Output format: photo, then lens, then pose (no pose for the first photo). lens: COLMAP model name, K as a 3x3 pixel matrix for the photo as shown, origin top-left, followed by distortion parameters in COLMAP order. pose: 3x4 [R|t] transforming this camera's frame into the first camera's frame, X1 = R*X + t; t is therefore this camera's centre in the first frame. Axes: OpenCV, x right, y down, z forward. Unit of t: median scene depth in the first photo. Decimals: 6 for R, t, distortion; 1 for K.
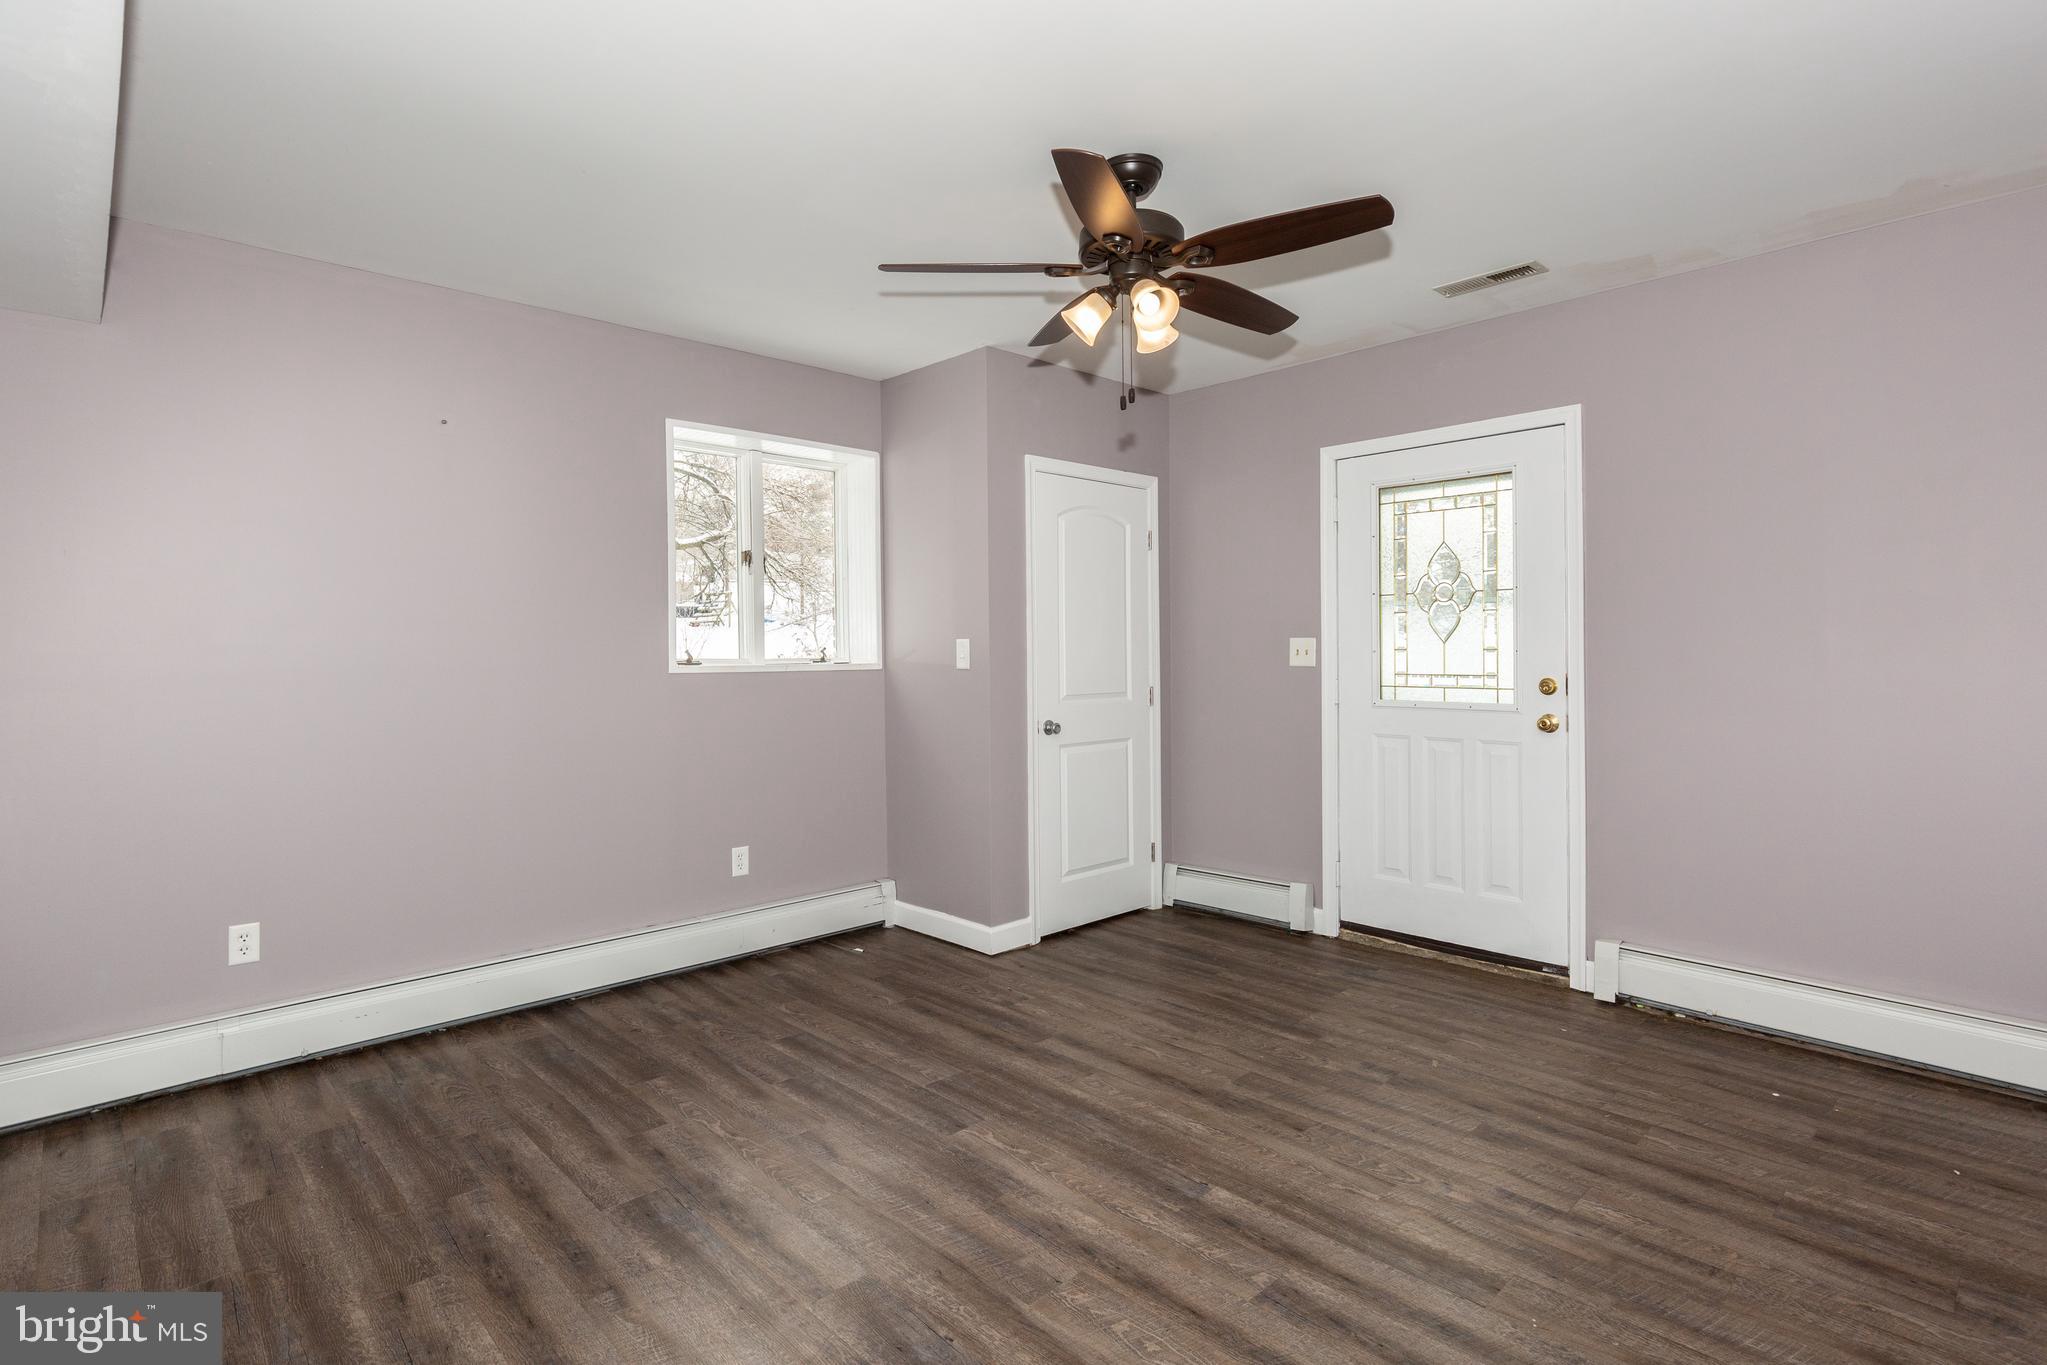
lens RADIAL K [[992.7, 0, 1020.2], [0, 992.7, 642.0], [0, 0, 1]] dist [0.002610, 0.001064]
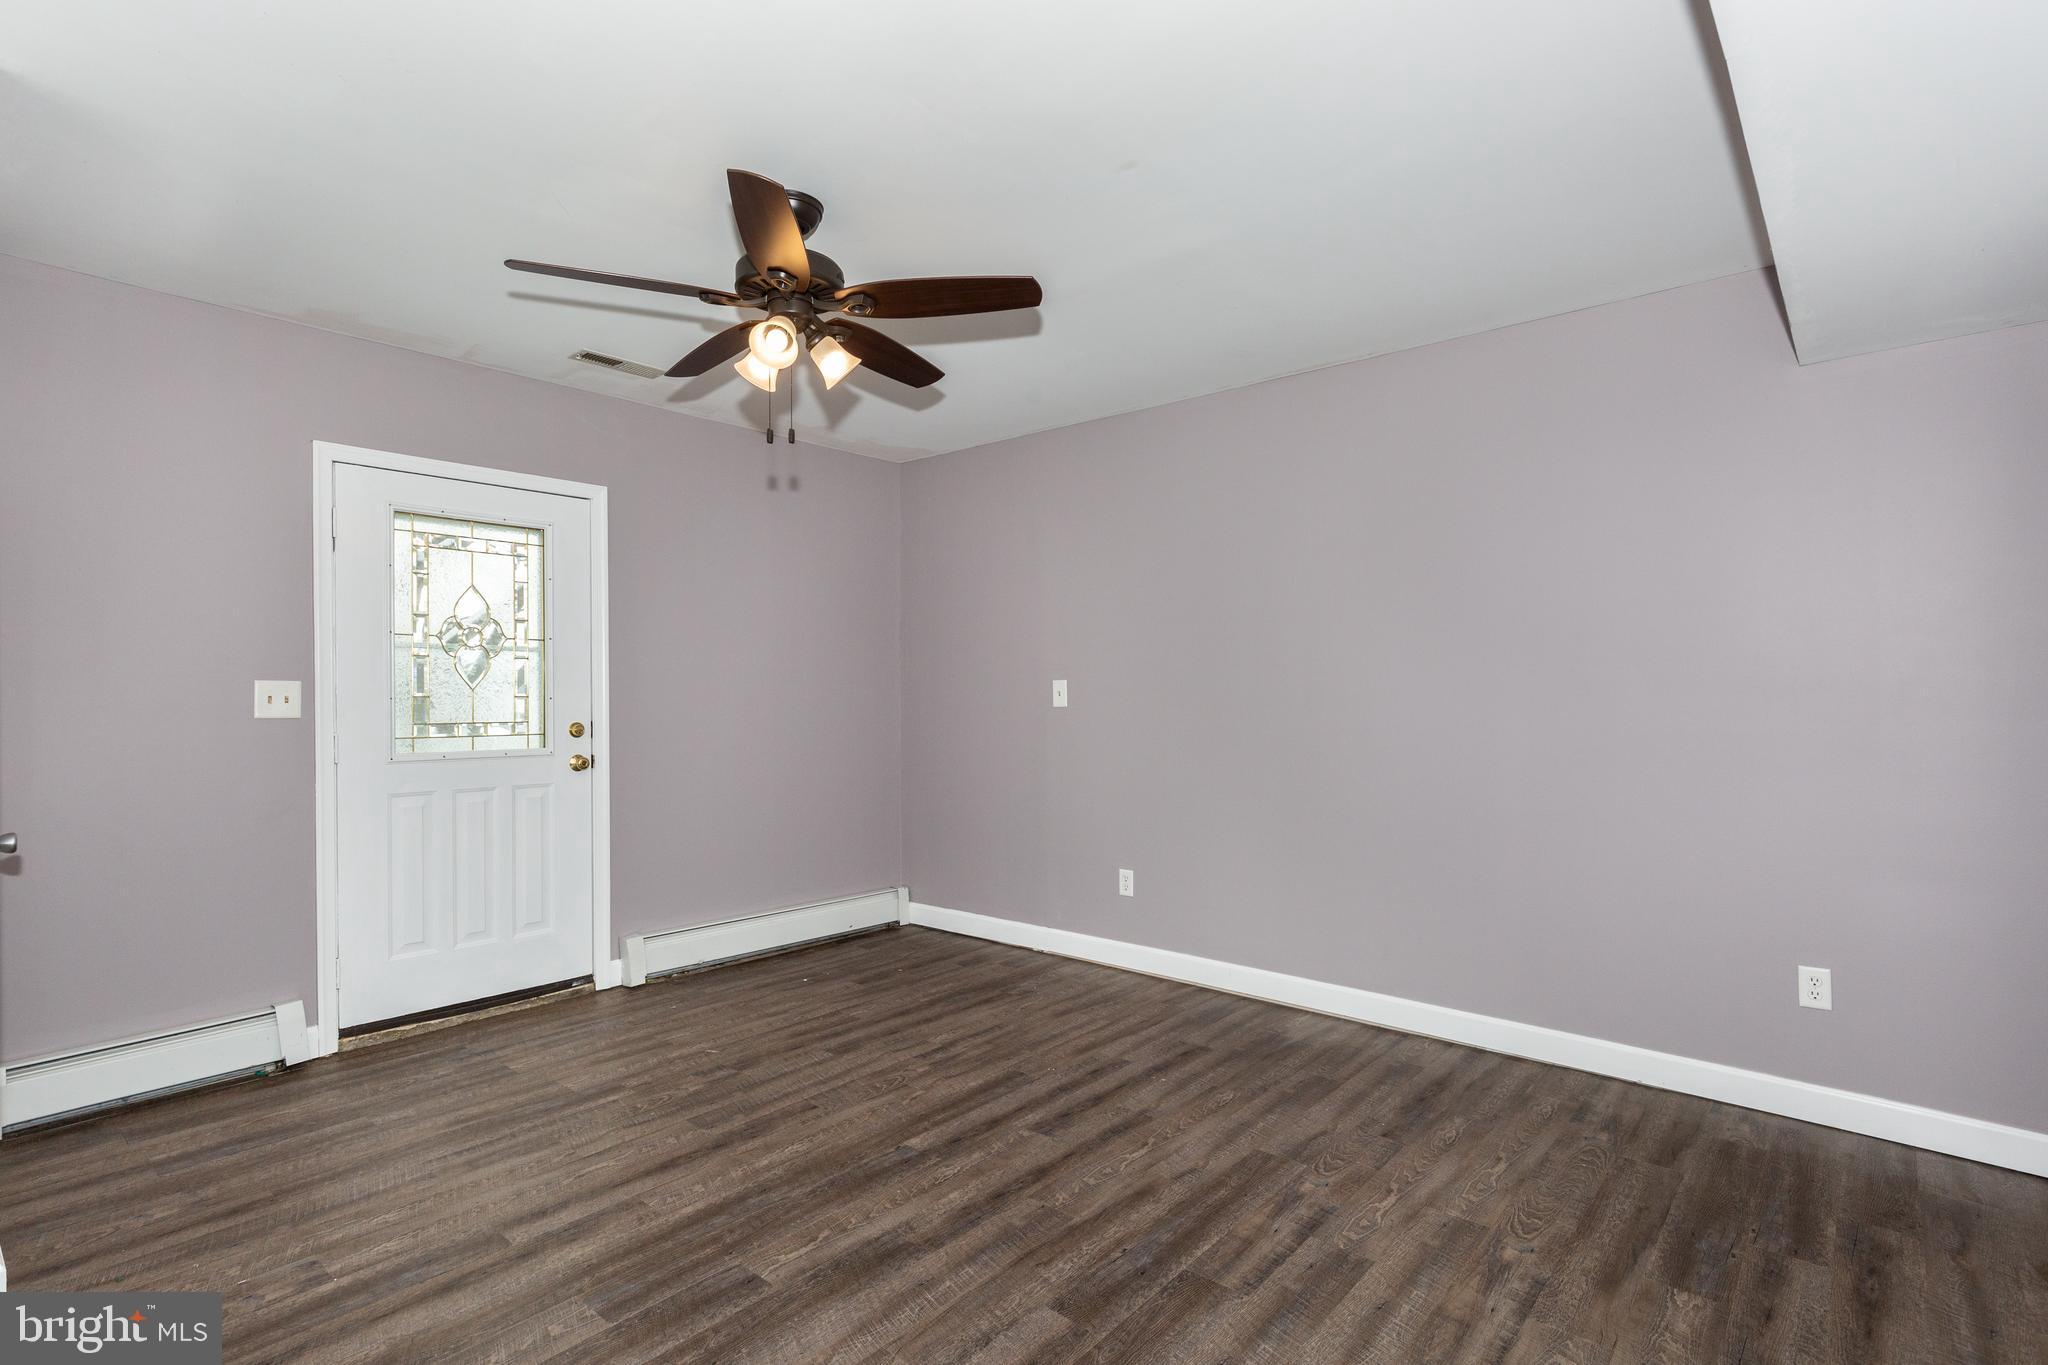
lens RADIAL K [[993.1, 0, 1021.4], [0, 993.1, 688.6], [0, 0, 1]] dist [0.002610, 0.001064]
pose [[-0.093464, 0.014326, 0.995520, -0.795857], [-0.005809, 0.999872, -0.014934, 0.015176], [-0.995606, -0.007178, -0.093369, 0.766000]]
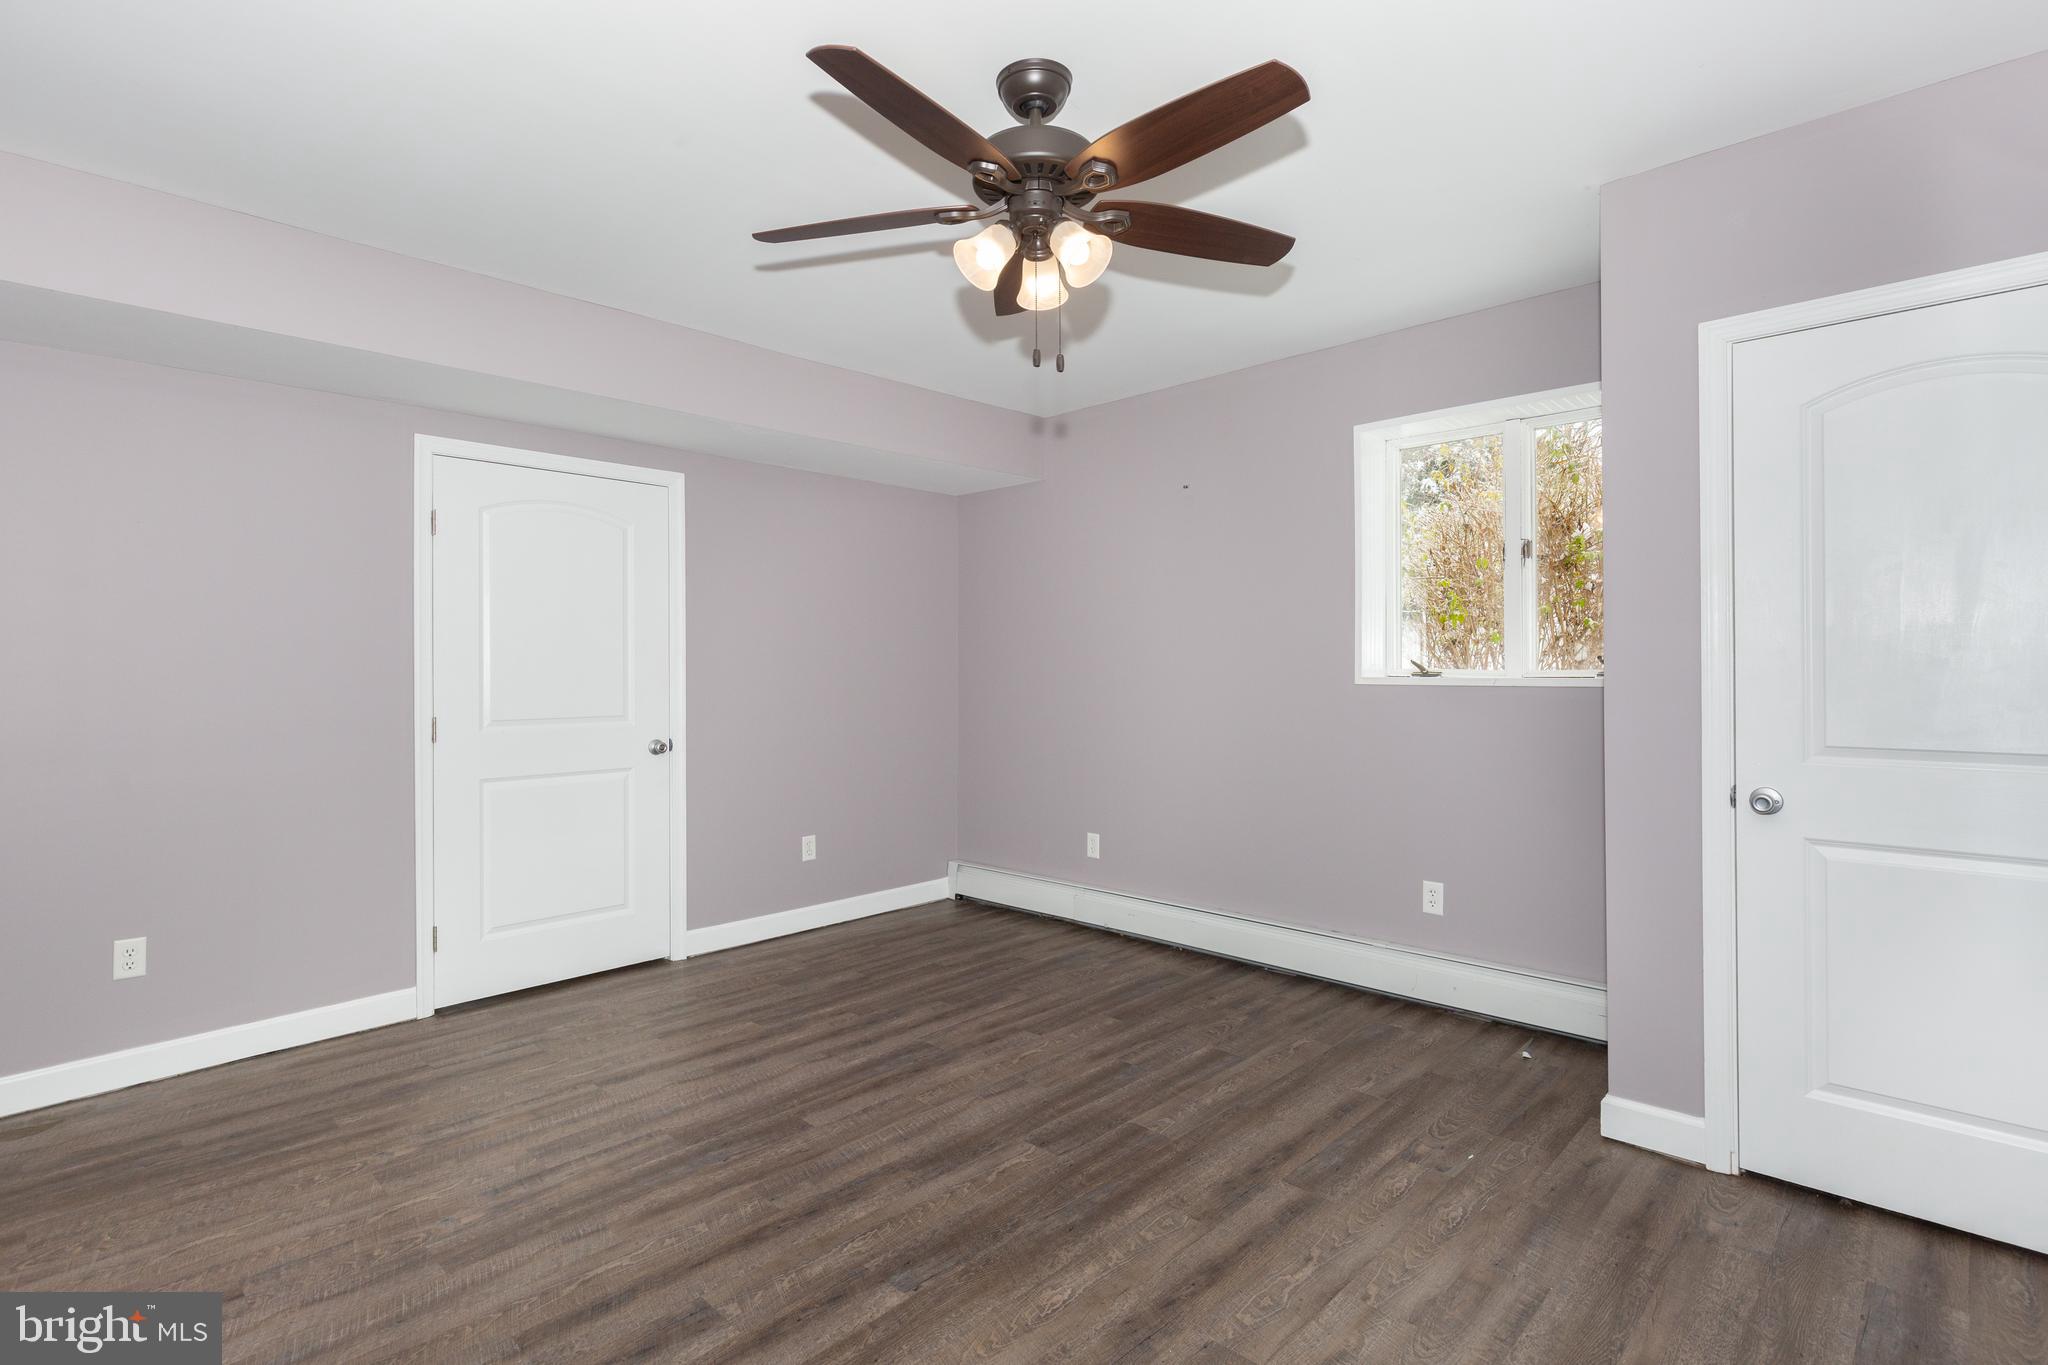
lens RADIAL K [[993.1, 0, 1025.4], [0, 993.1, 669.1], [0, 0, 1]] dist [0.002610, 0.001064]
pose [[0.049767, 0.009362, -0.998717, 0.826532], [0.016930, 0.999804, 0.010216, 0.001198], [0.998617, -0.017417, 0.049599, 0.838798]]
